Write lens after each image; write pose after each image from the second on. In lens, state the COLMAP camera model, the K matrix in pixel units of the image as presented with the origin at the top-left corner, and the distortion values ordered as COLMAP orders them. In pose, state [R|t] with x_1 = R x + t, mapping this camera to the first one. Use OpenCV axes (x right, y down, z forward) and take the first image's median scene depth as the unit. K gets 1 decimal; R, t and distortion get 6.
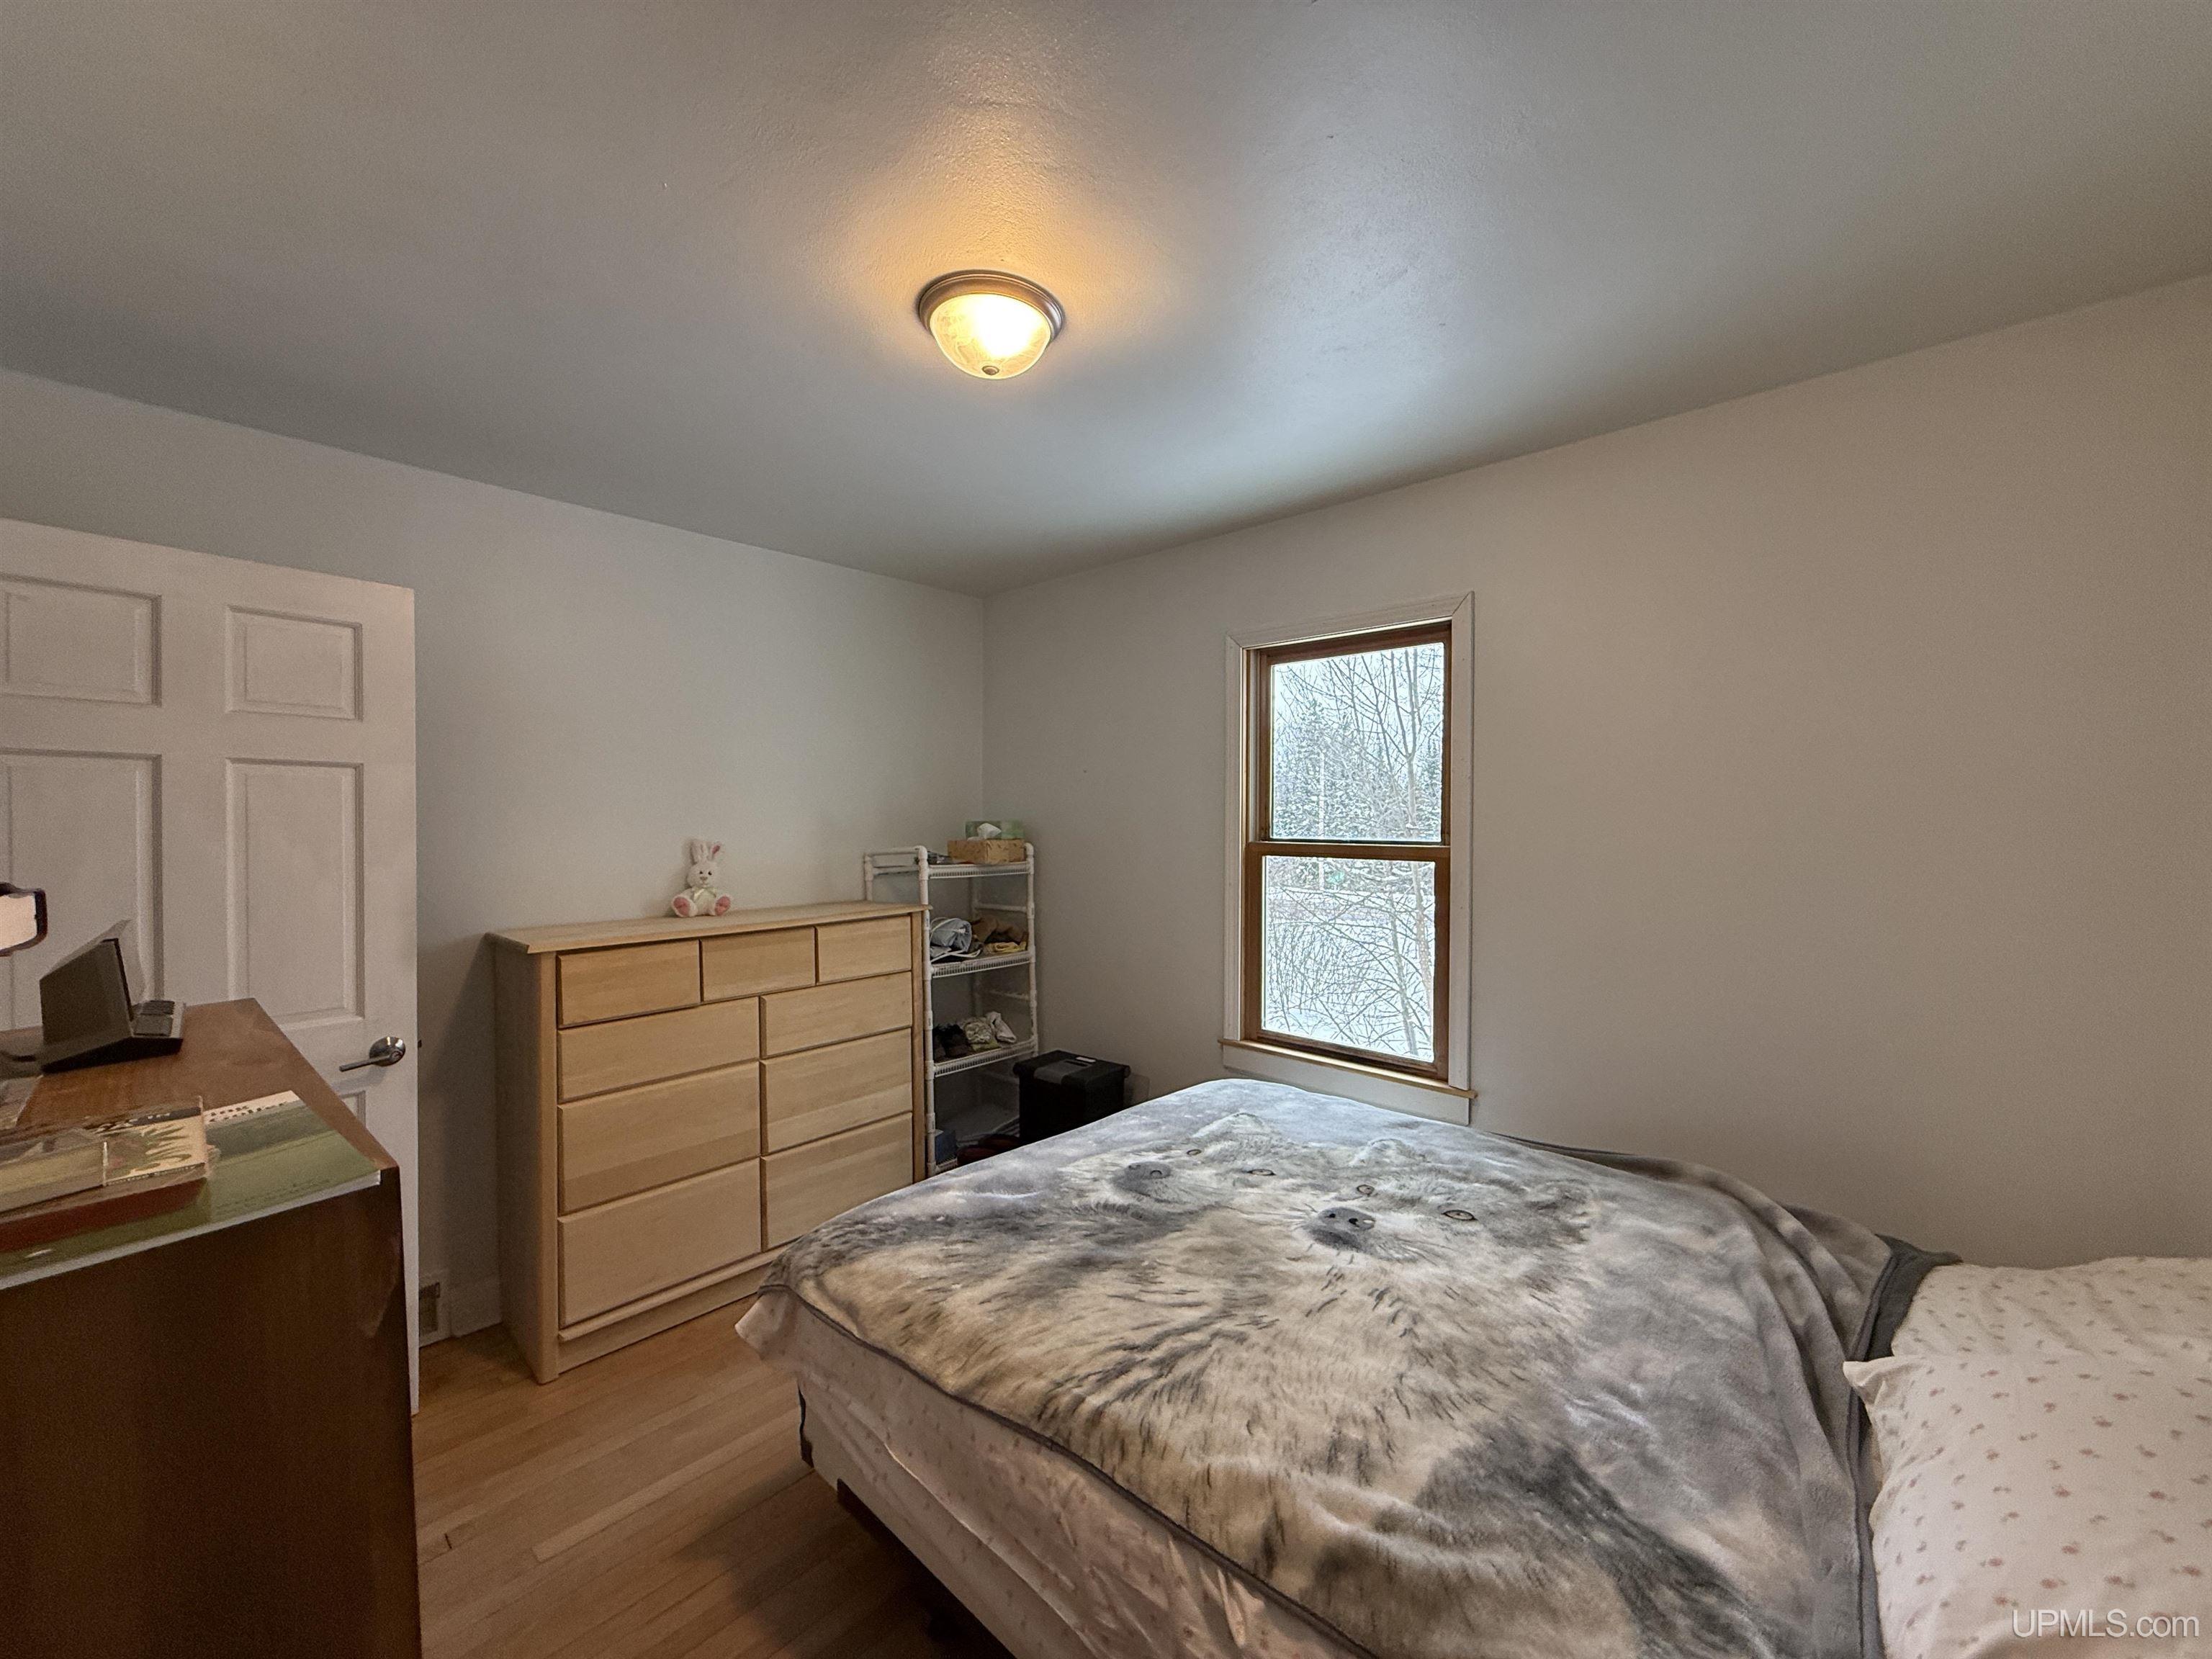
lens RADIAL K [[891.3, 0, 1100.7], [0, 891.3, 785.8], [0, 0, 1]] dist [-0.010585, 0.000000]
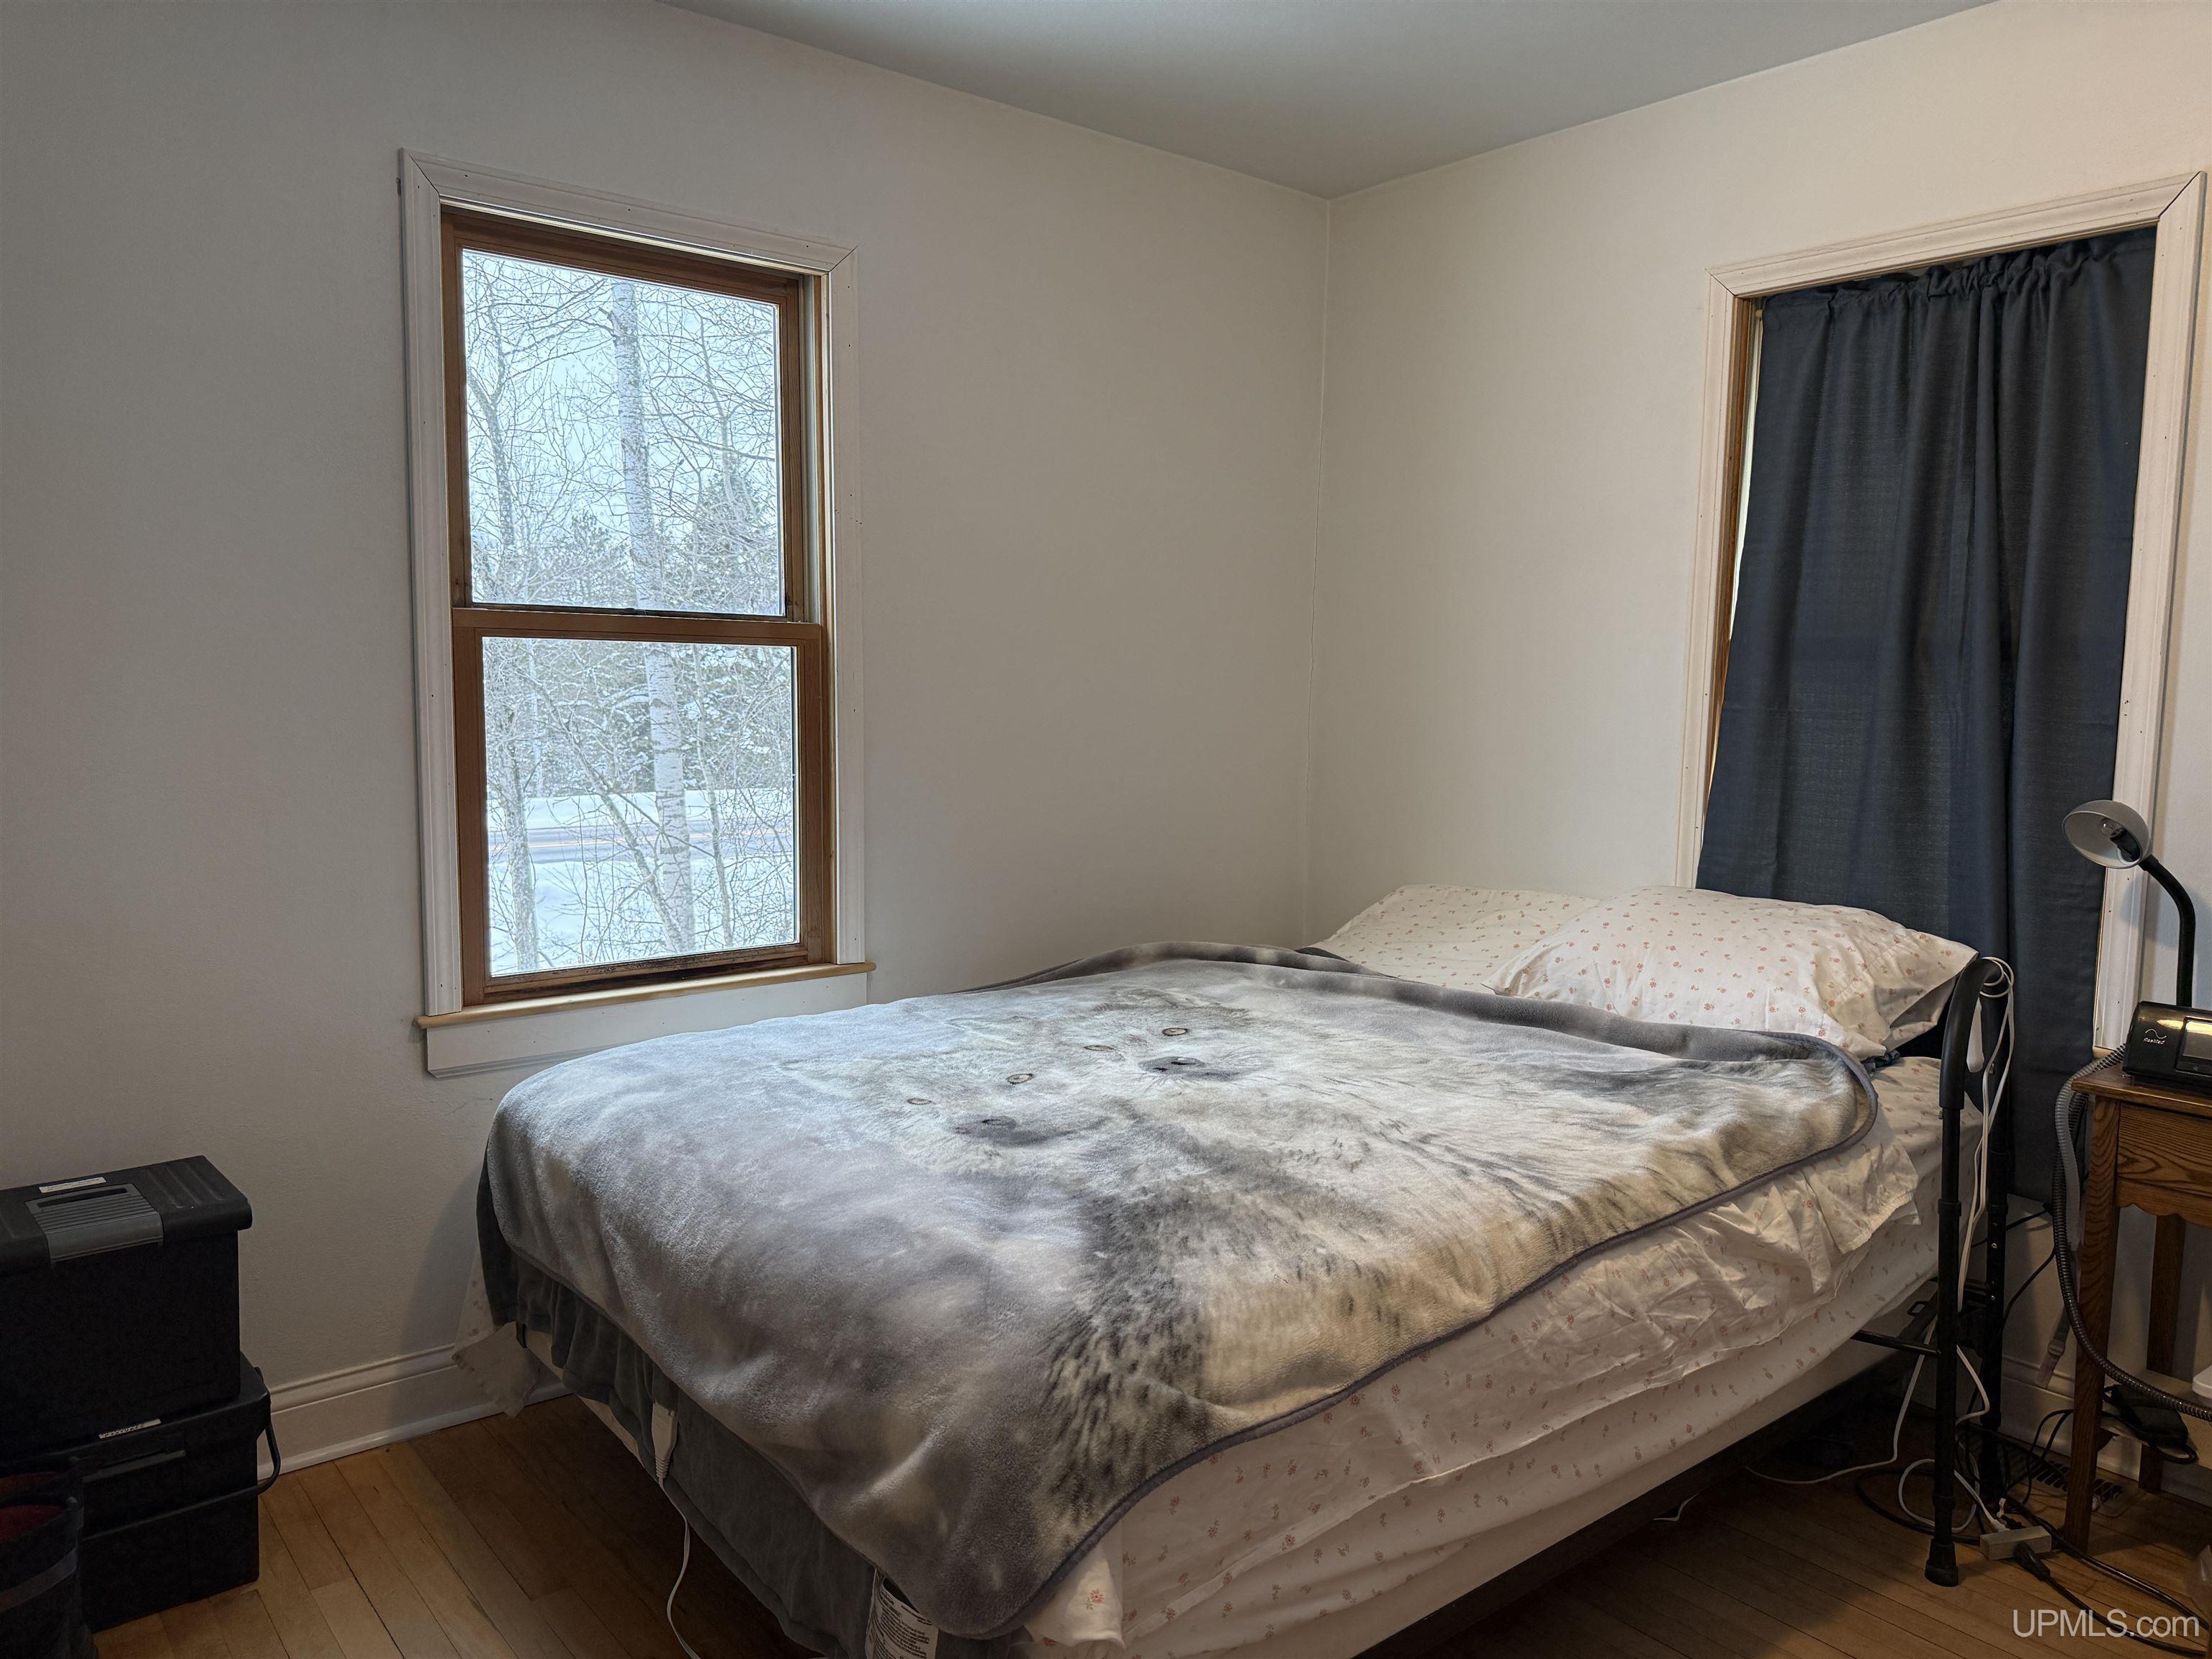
lens RADIAL K [[1550.2, 0, 1106.0], [0, 1550.2, 829.5], [0, 0, 1]] dist [0.008168, -0.000023]
pose [[0.138059, -0.101820, 0.985176, -1.268967], [-0.034300, 0.993613, 0.107499, 0.154132], [-0.989830, -0.048633, 0.133685, 1.040259]]
